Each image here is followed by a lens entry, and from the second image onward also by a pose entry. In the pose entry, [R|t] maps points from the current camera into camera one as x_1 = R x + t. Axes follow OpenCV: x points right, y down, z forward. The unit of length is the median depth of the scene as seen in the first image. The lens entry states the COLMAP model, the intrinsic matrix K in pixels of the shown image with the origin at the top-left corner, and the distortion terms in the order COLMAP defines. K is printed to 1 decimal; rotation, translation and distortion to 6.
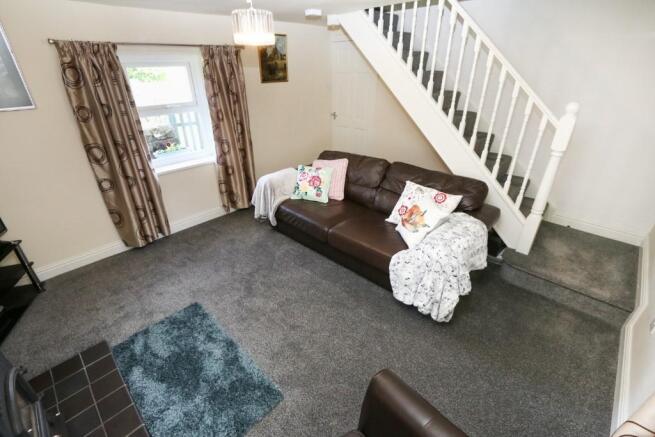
lens RADIAL K [[299.4, 0, 327.5], [0, 299.4, 218.5], [0, 0, 1]] dist [-0.016342, 0.000270]
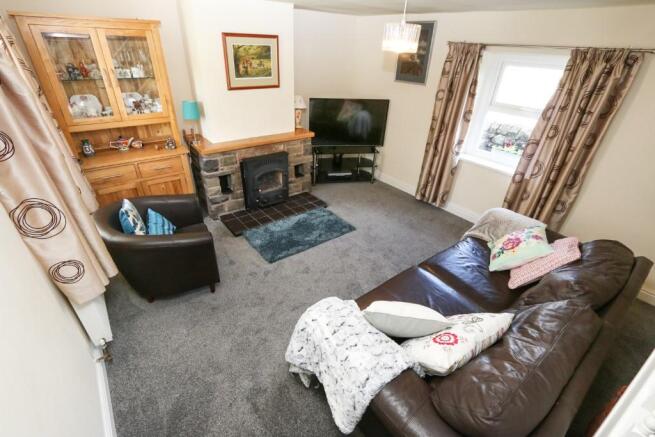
lens RADIAL K [[299.4, 0, 327.5], [0, 299.4, 218.5], [0, 0, 1]] dist [-0.016342, 0.000270]
pose [[-0.148166, 0.501320, -0.852482, 0.649423], [-0.490128, 0.711465, 0.503579, -0.339657], [0.858965, 0.492438, 0.140296, 0.562761]]
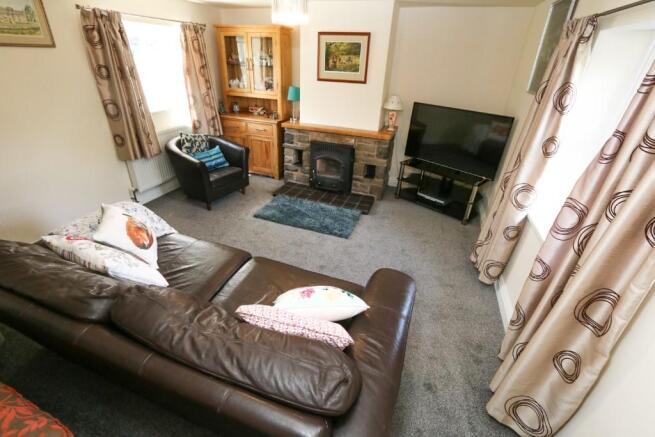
lens RADIAL K [[299.4, 0, 327.5], [0, 299.4, 218.5], [0, 0, 1]] dist [-0.016342, 0.000270]
pose [[-0.913422, 0.164119, -0.372458, 0.079389], [-0.218108, 0.575245, 0.788367, -0.630488], [0.343641, 0.801348, -0.489646, 1.297587]]
